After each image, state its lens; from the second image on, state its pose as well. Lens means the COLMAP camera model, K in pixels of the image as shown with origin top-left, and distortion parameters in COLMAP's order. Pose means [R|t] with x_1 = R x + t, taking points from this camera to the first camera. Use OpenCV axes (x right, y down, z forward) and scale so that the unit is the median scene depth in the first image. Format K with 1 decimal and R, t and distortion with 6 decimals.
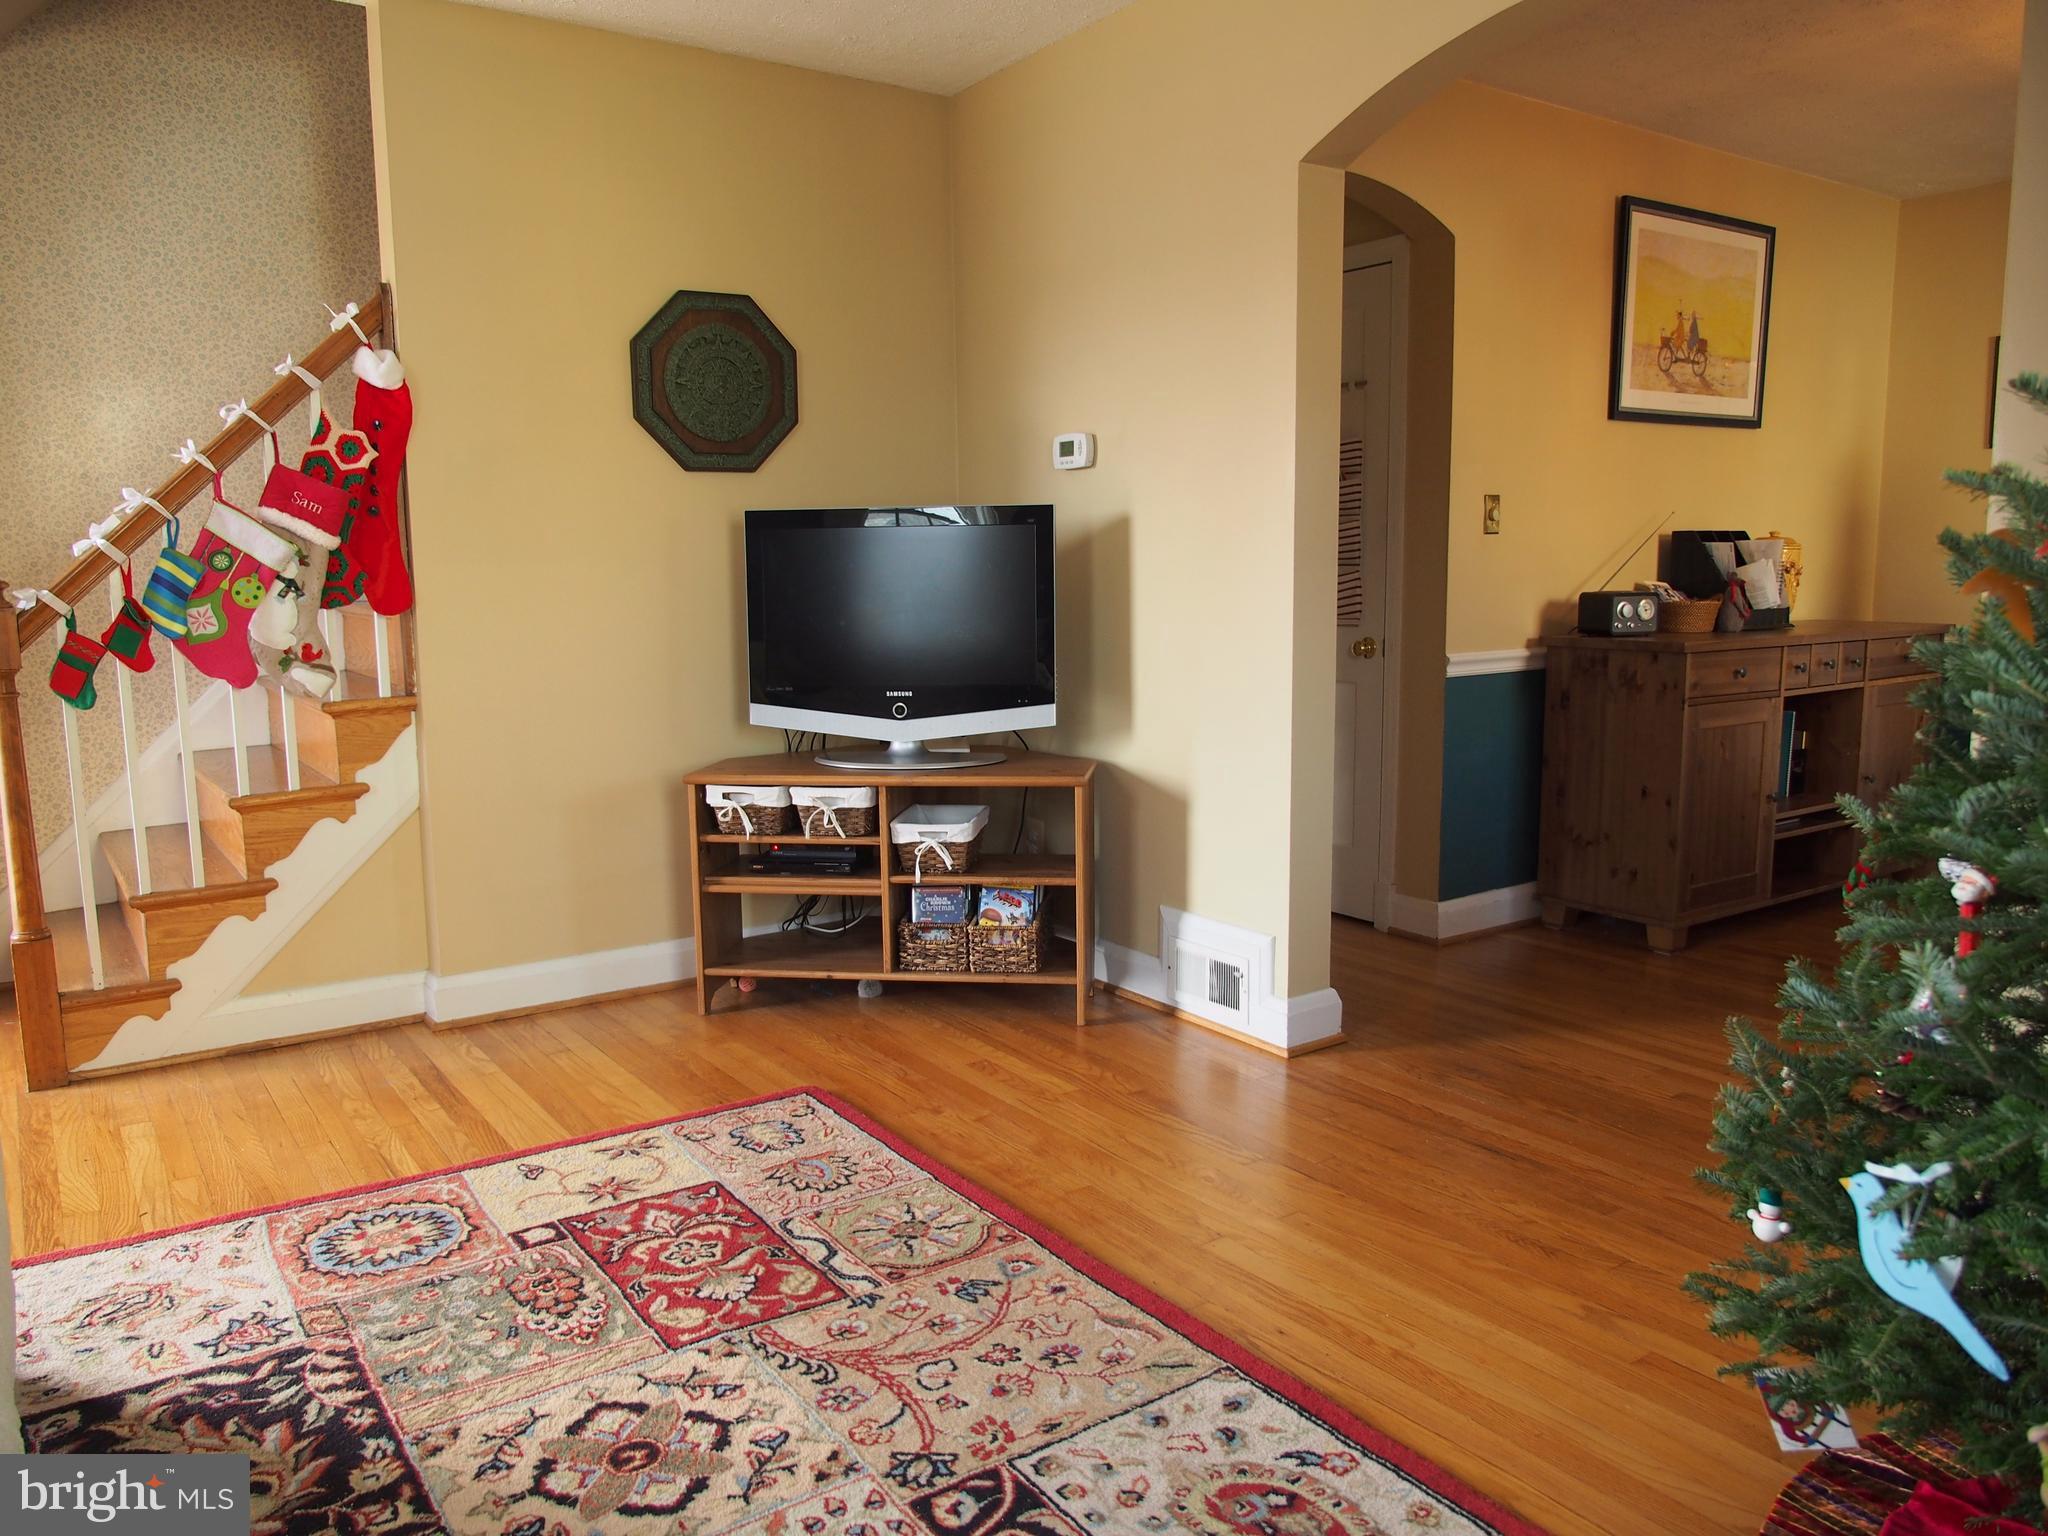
lens RADIAL K [[1480.5, 0, 1020.1], [0, 1480.5, 767.5], [0, 0, 1]] dist [-0.029990, 0.013613]
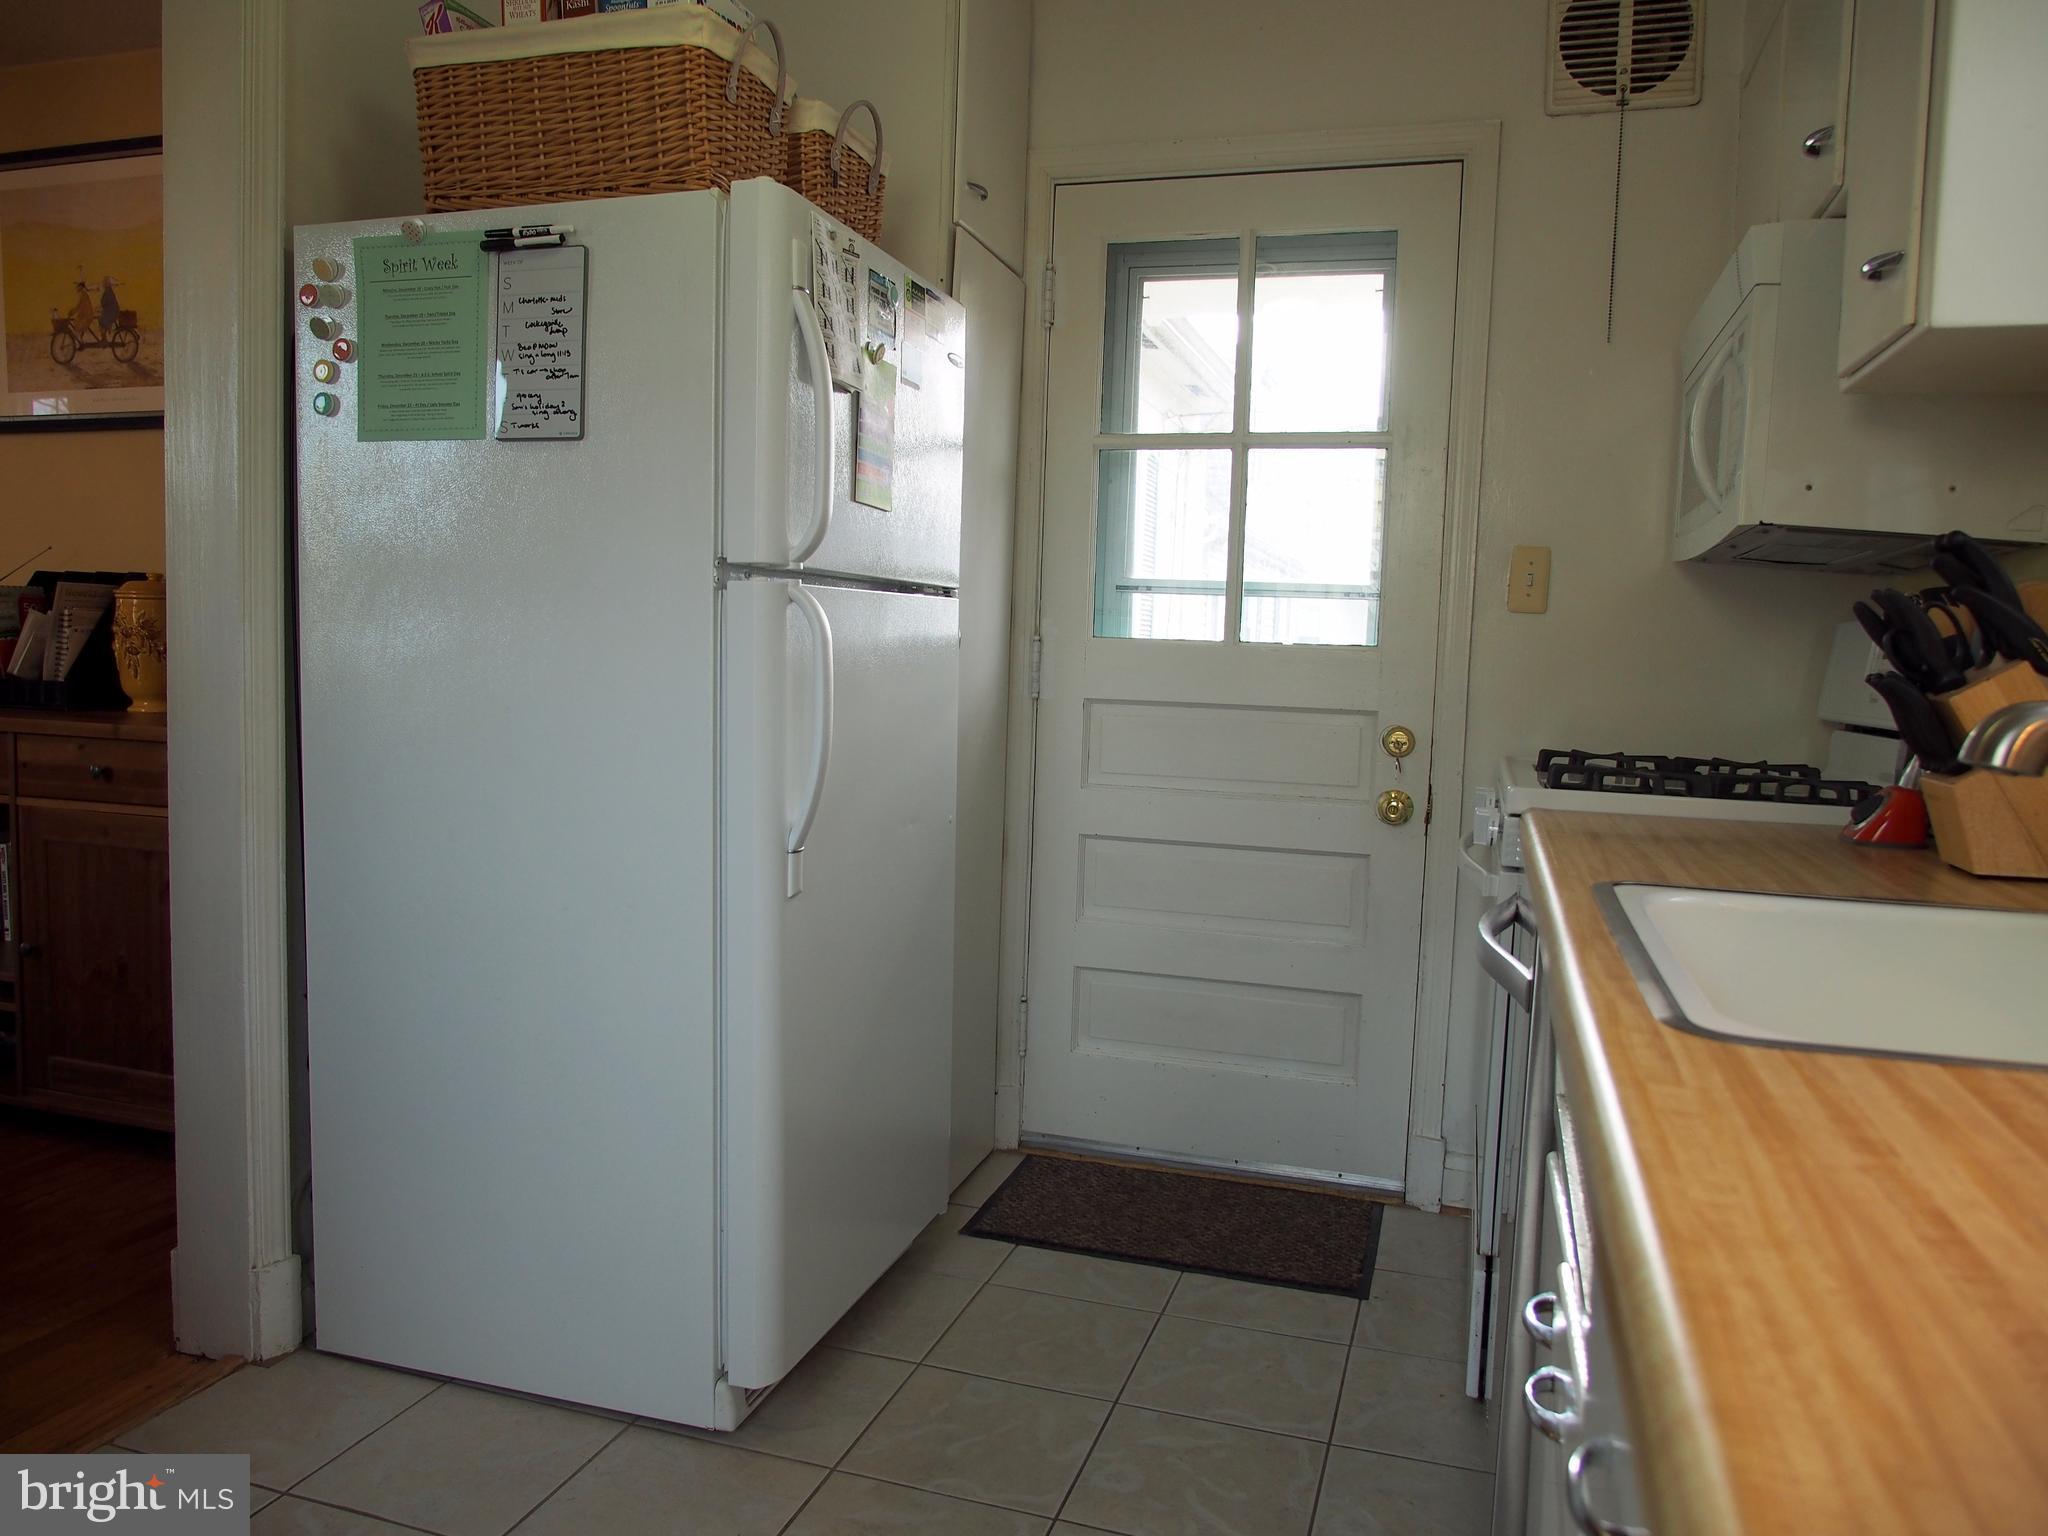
lens RADIAL K [[1480.5, 0, 1020.1], [0, 1480.5, 767.5], [0, 0, 1]] dist [-0.029990, 0.013613]
pose [[0.618327, 0.095476, -0.780100, 2.686676], [-0.146507, 0.989197, 0.004942, -0.276900], [0.772144, 0.111234, 0.625636, 1.851395]]
